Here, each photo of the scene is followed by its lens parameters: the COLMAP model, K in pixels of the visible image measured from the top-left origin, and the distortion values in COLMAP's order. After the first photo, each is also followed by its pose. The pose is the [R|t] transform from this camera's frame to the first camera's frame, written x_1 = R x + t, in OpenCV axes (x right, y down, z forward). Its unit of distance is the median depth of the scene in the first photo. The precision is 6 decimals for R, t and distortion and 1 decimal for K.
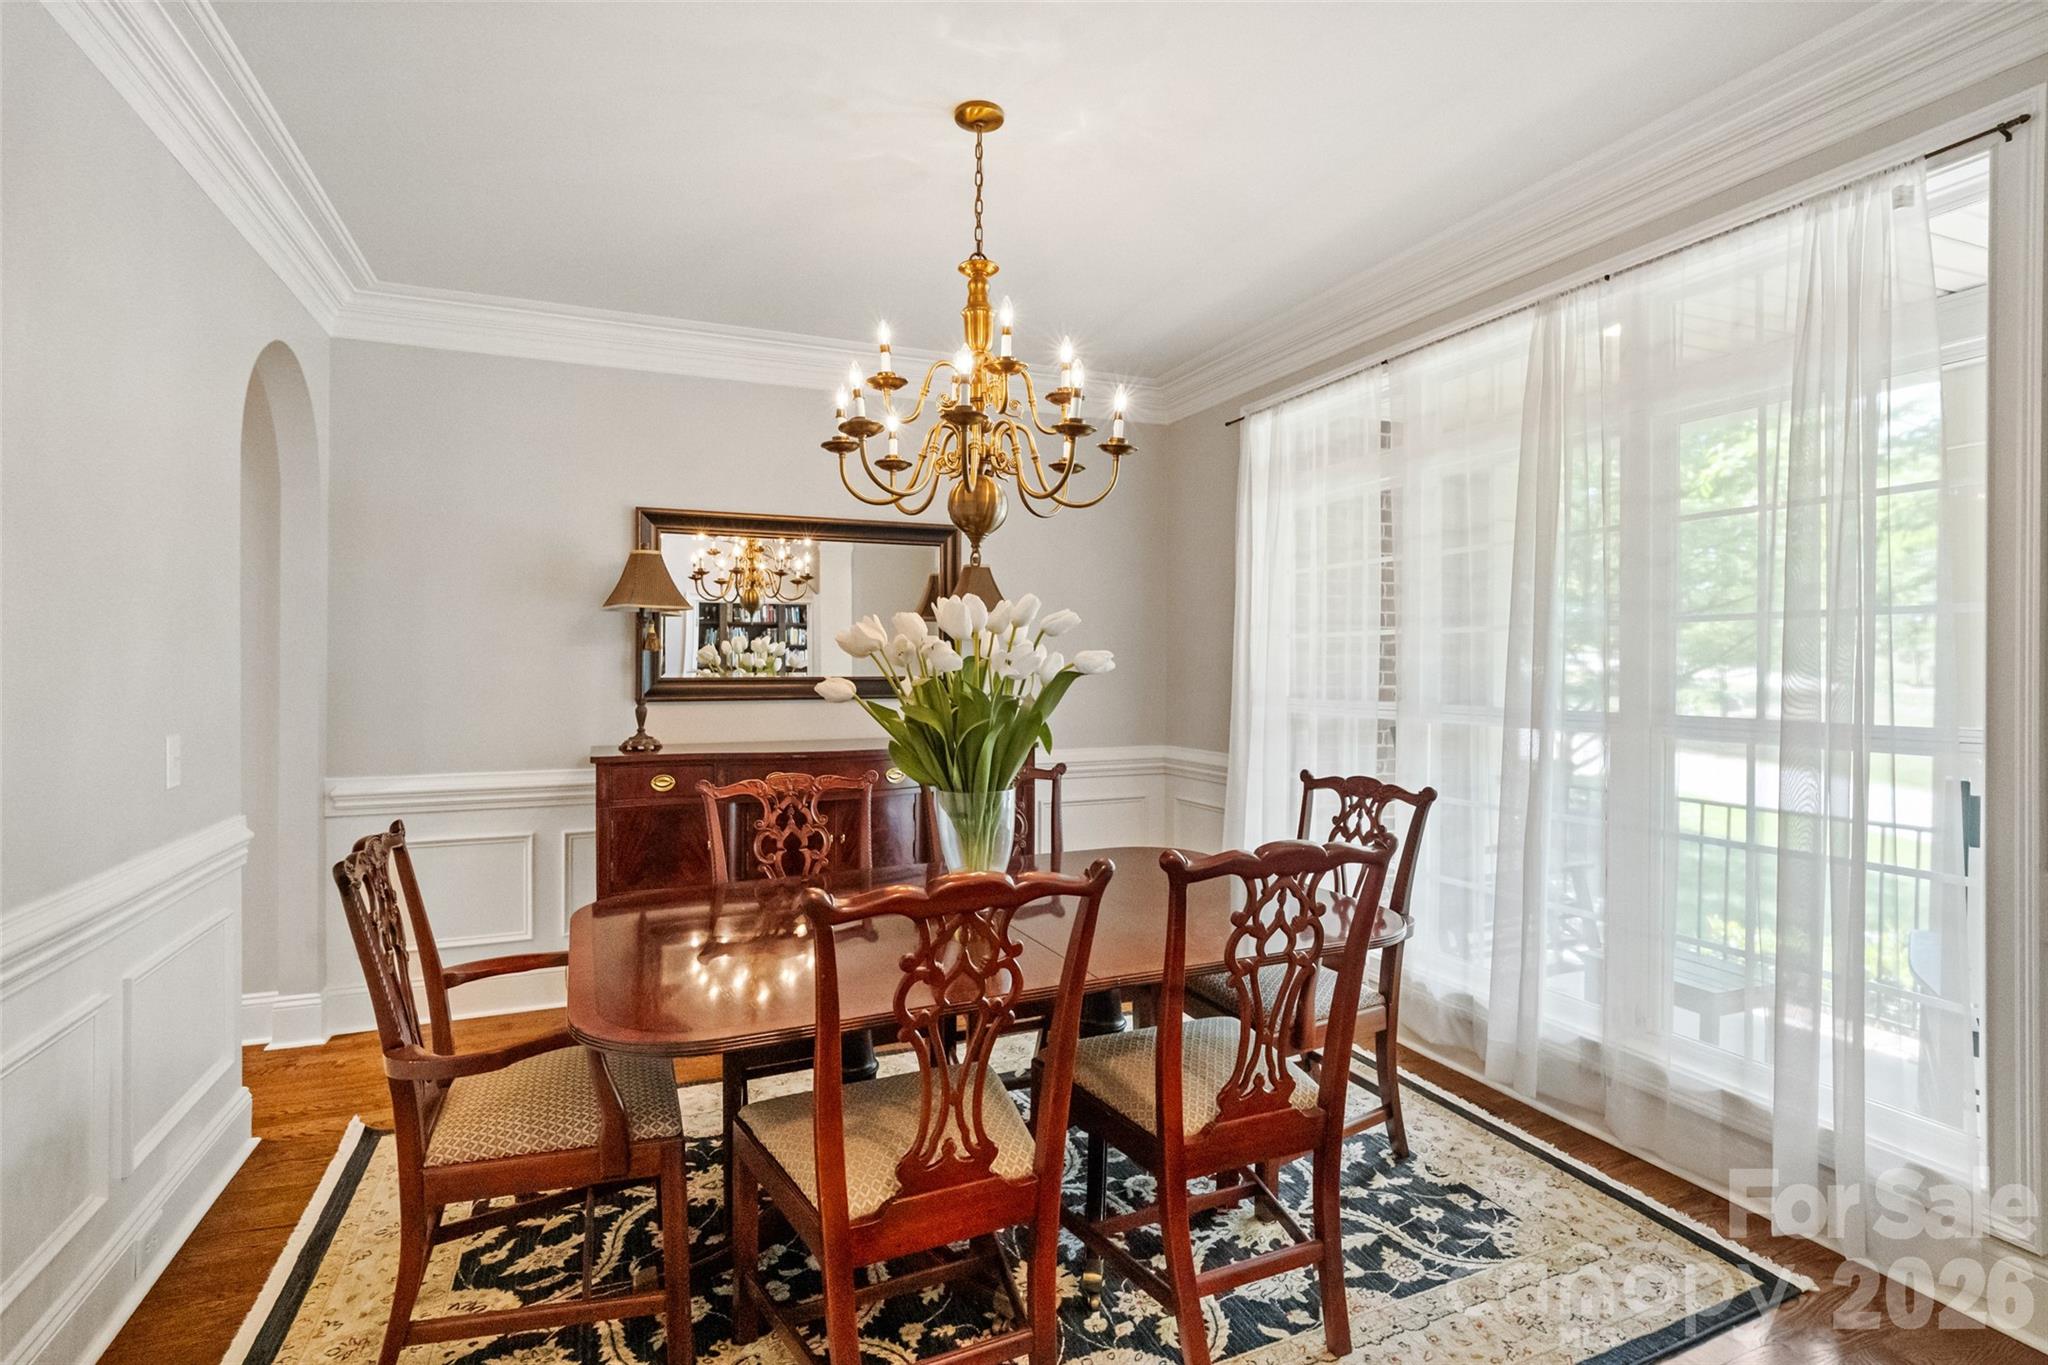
lens RADIAL K [[970.4, 0, 1013.7], [0, 970.4, 666.6], [0, 0, 1]] dist [-0.009003, 0.000047]
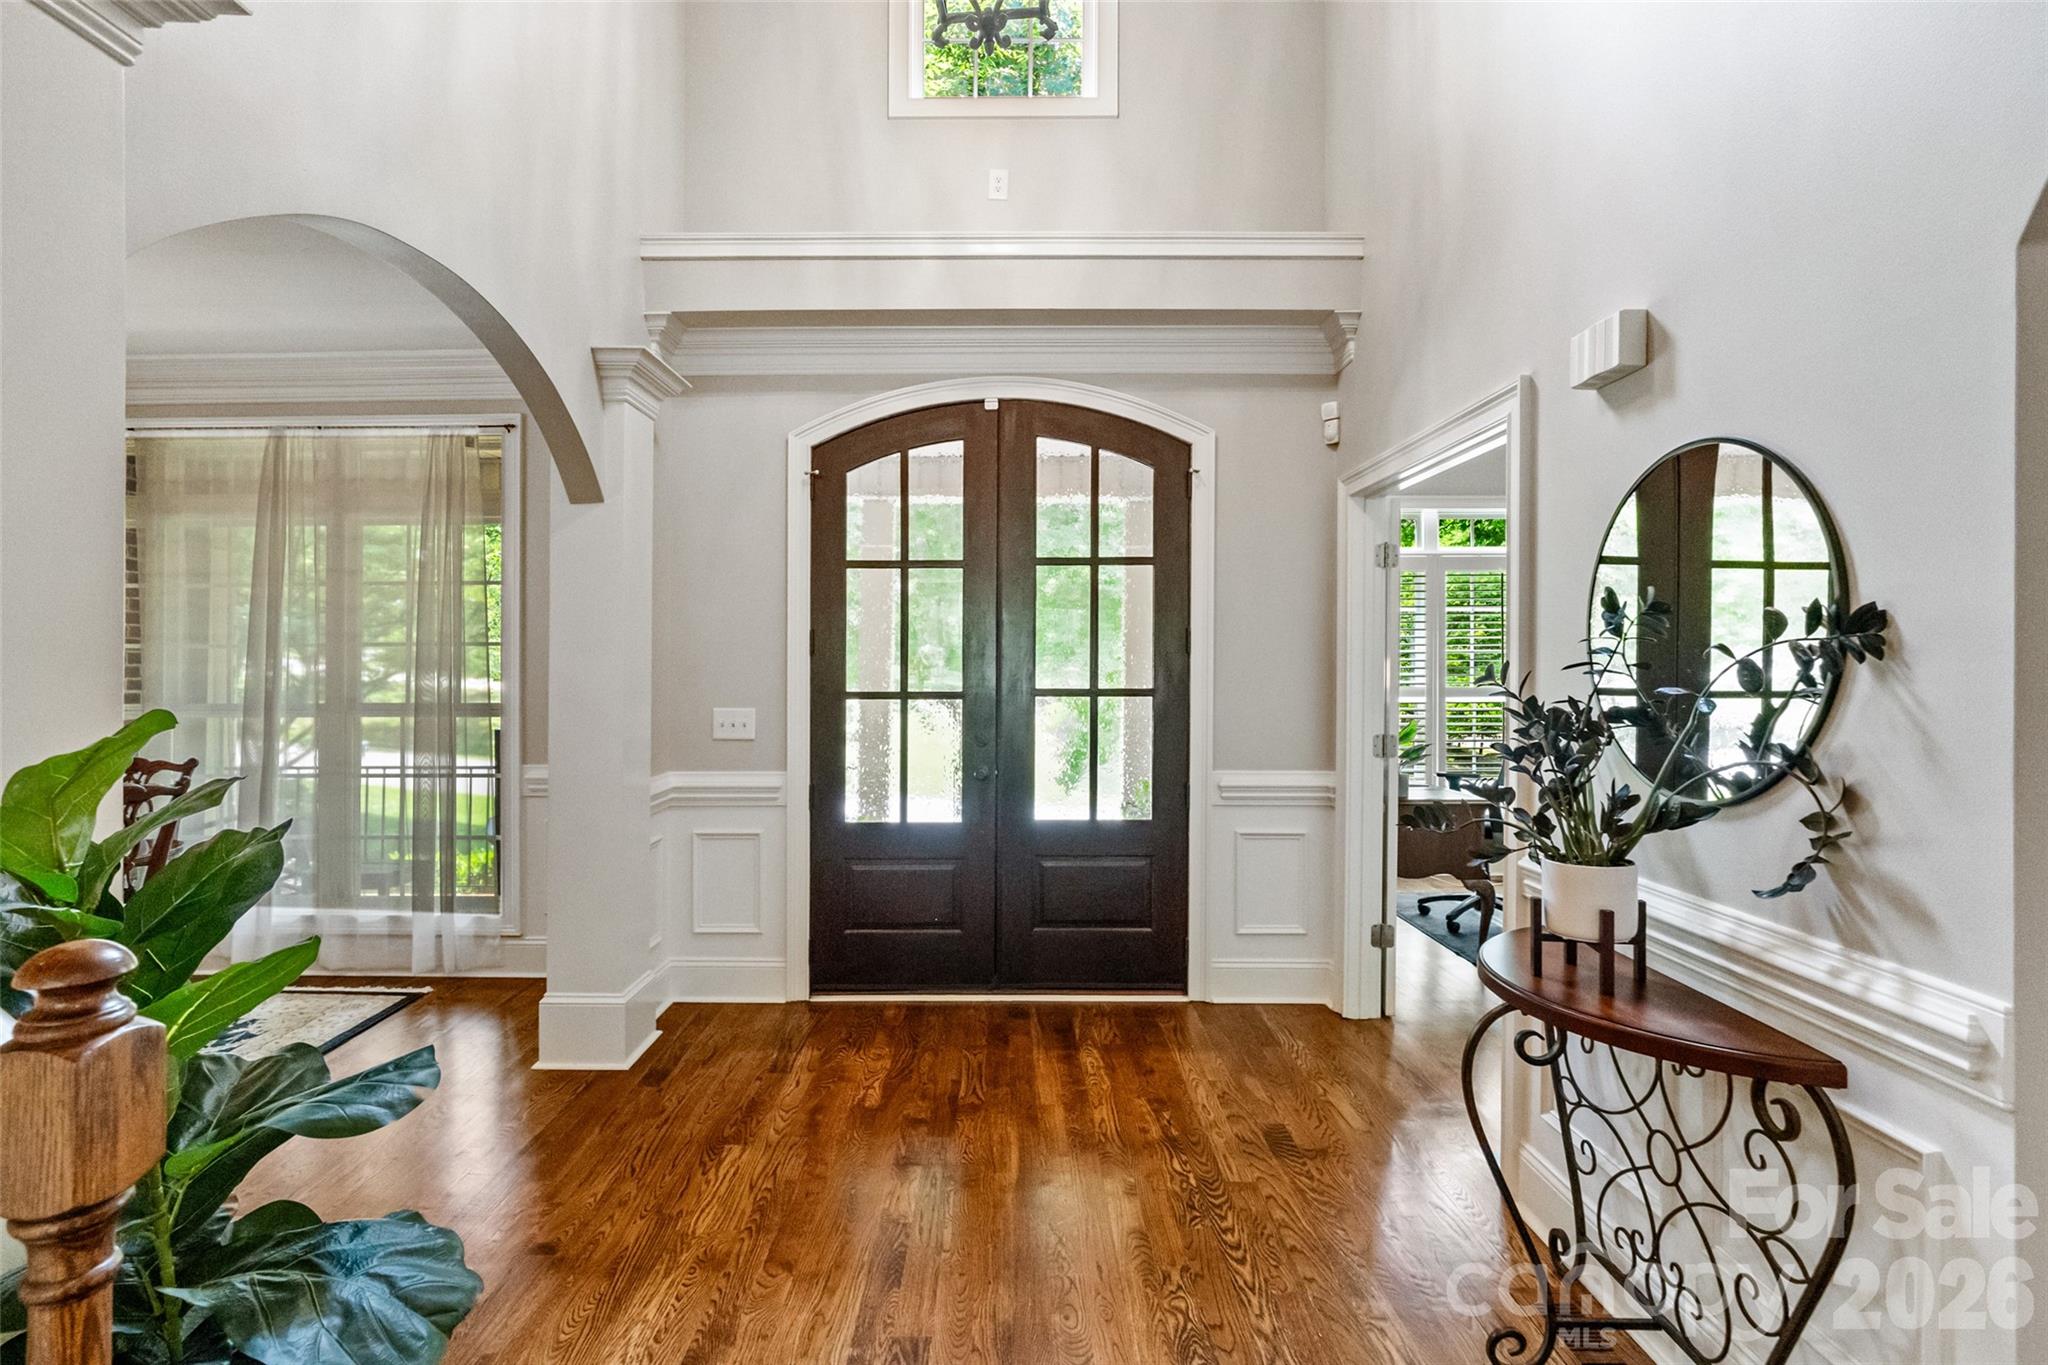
lens RADIAL K [[970.4, 0, 993.9], [0, 970.4, 658.3], [0, 0, 1]] dist [-0.009003, 0.000047]
pose [[0.395025, 0.002484, 0.918667, -0.402357], [0.009054, 0.999937, -0.006597, -0.003678], [-0.918626, 0.010923, 0.394978, -0.640799]]
